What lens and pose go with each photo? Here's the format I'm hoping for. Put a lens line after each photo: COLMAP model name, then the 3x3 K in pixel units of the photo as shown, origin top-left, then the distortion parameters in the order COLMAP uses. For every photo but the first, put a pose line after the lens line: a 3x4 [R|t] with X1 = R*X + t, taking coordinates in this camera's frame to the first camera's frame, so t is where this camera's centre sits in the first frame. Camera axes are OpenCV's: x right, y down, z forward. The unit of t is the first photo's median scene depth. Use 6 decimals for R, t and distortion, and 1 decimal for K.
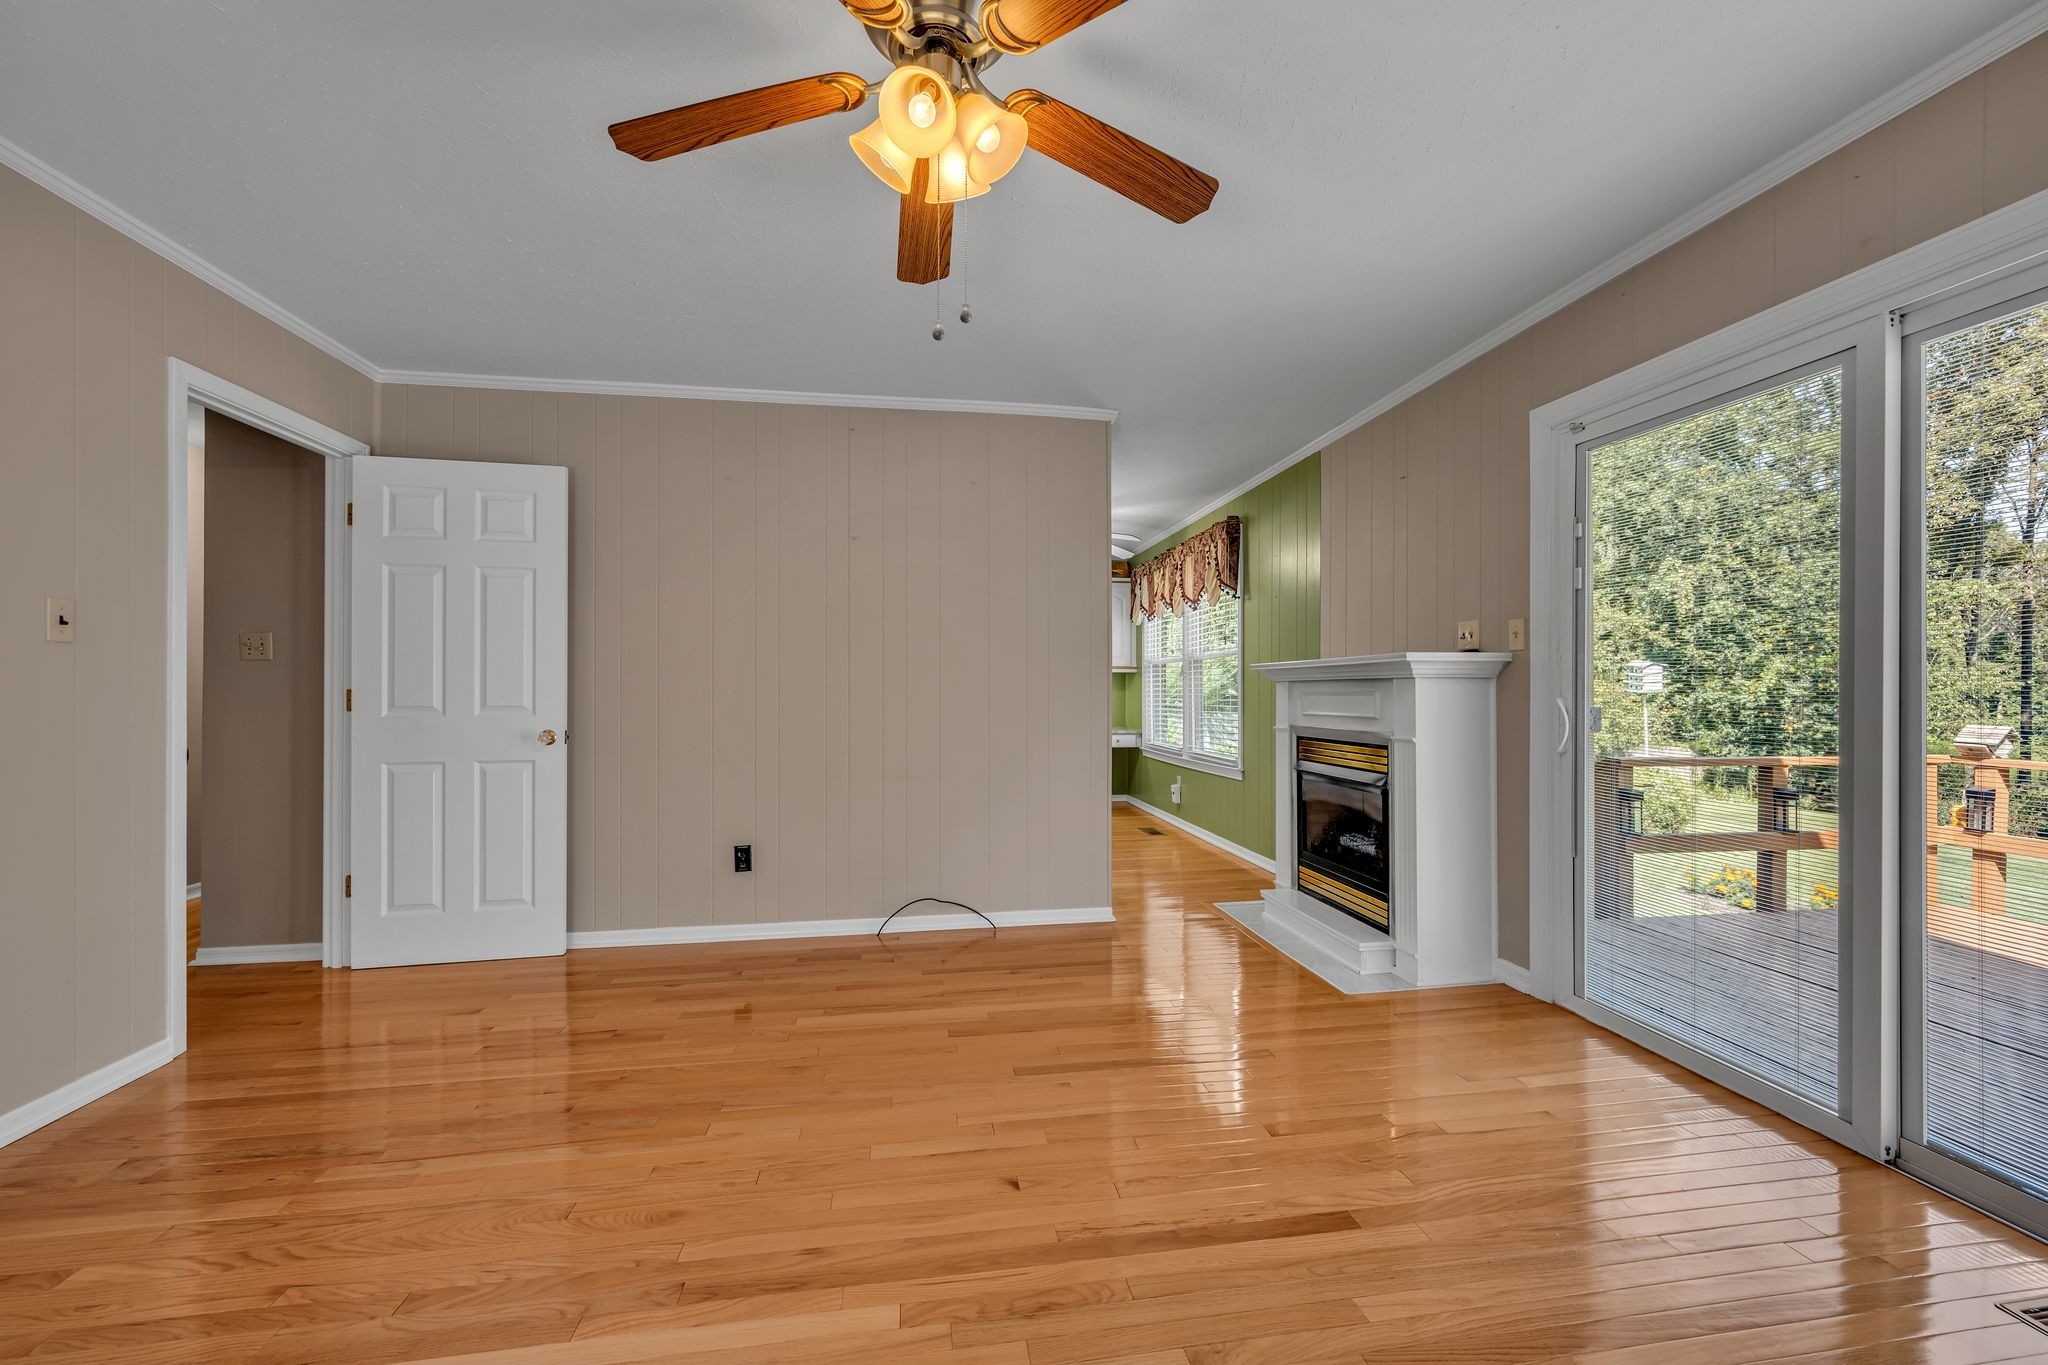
lens RADIAL K [[790.1, 0, 1015.9], [0, 790.1, 683.9], [0, 0, 1]] dist [0.000389, 0.000000]
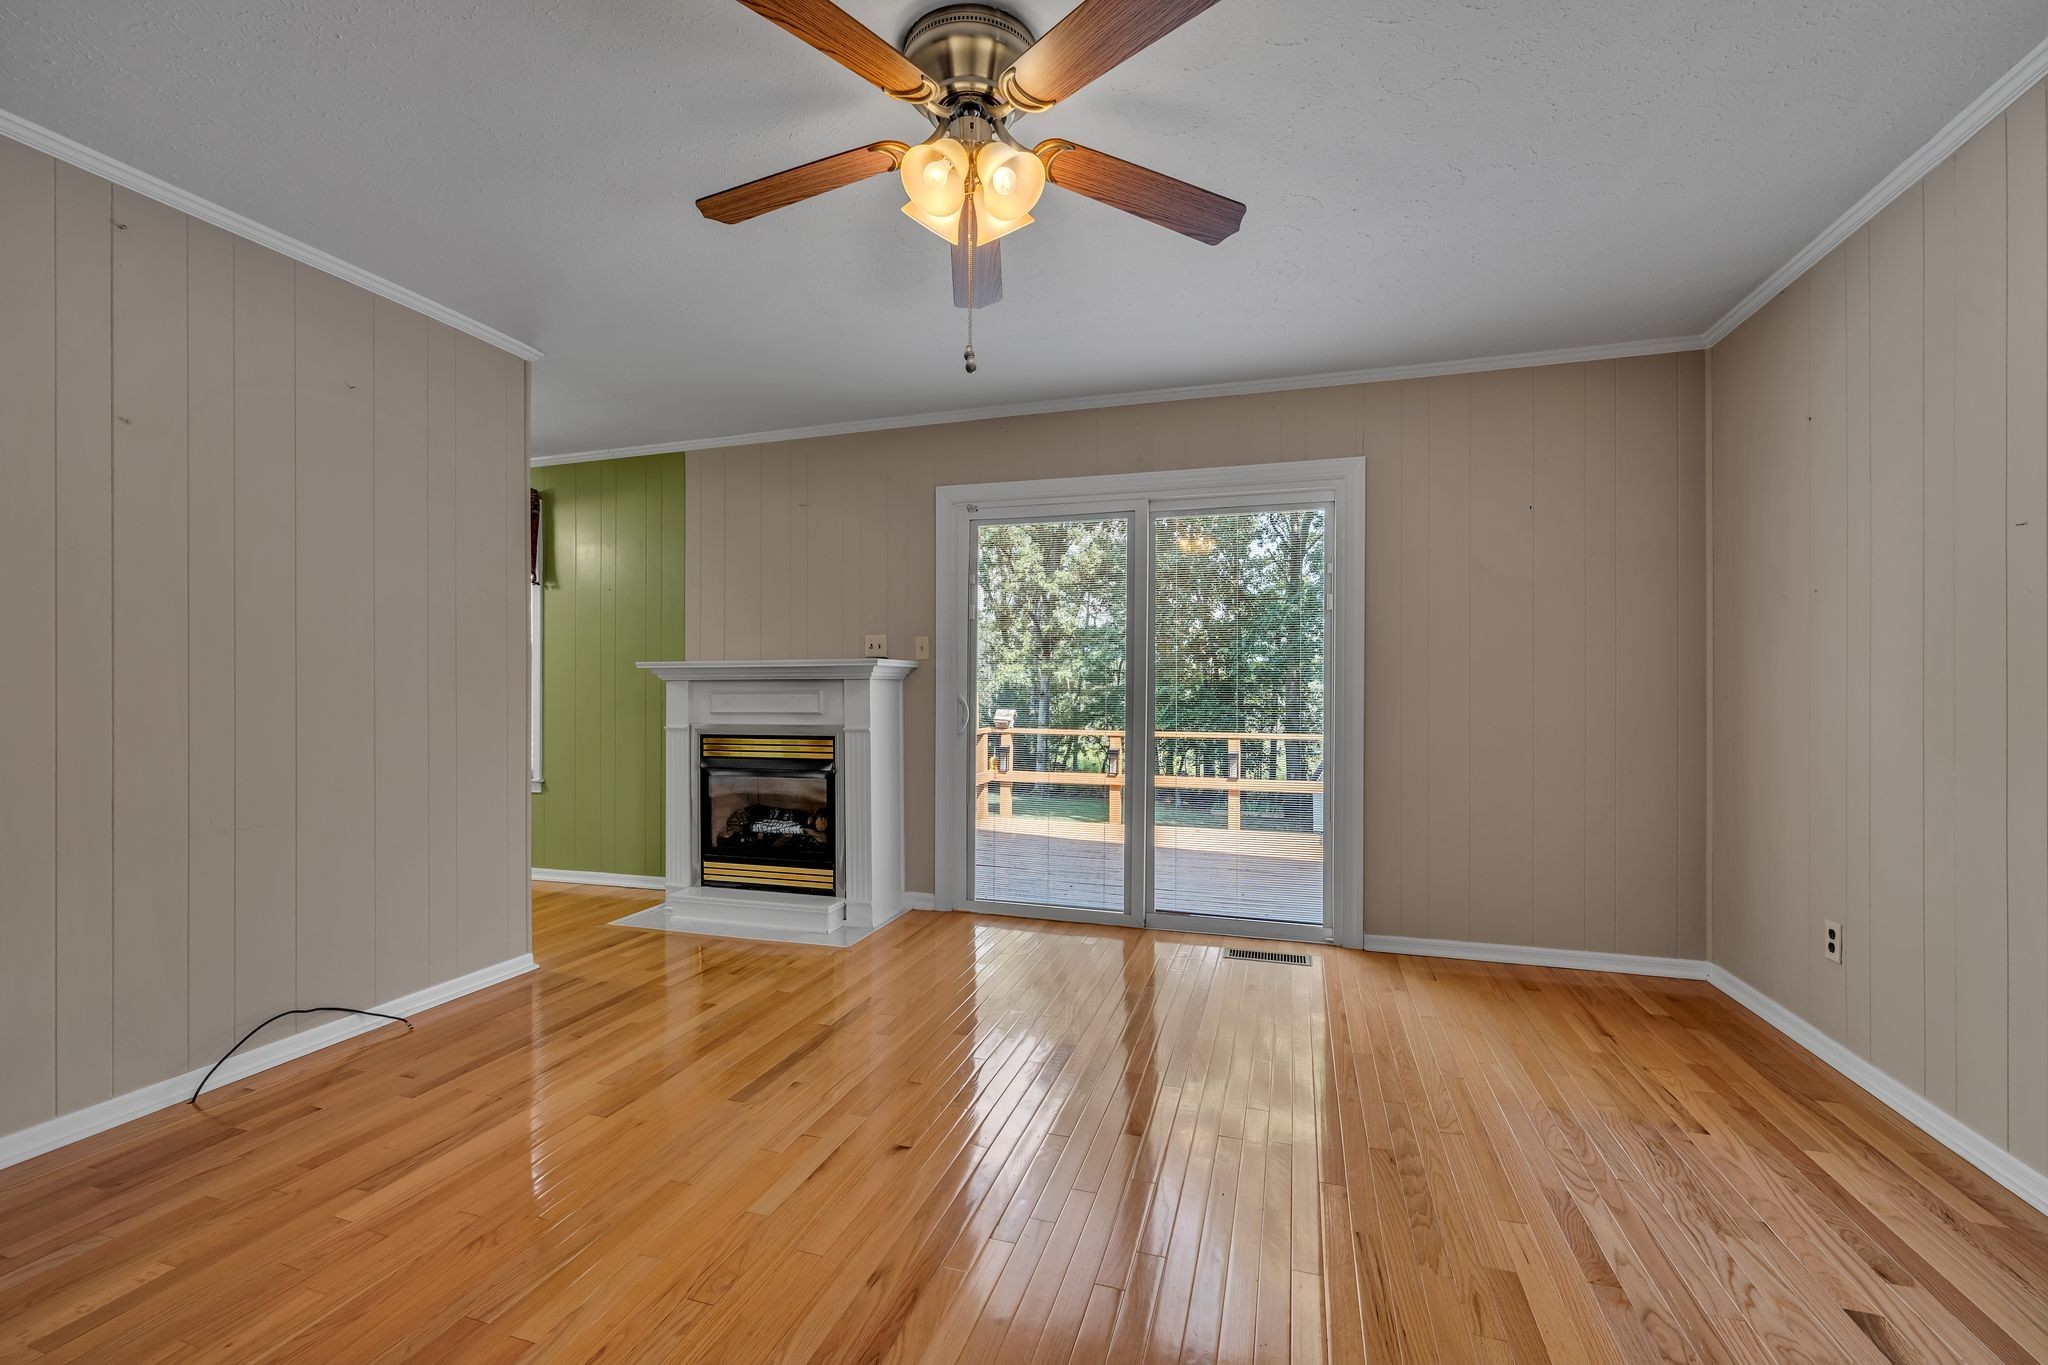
lens RADIAL K [[827.3, 0, 1019.4], [0, 827.3, 688.0], [0, 0, 1]] dist [-0.000696, -0.000144]
pose [[0.461404, 0.001503, 0.887189, -0.513138], [-0.006125, 0.999980, 0.001491, 0.002530], [-0.887169, -0.006122, 0.461404, 0.188653]]
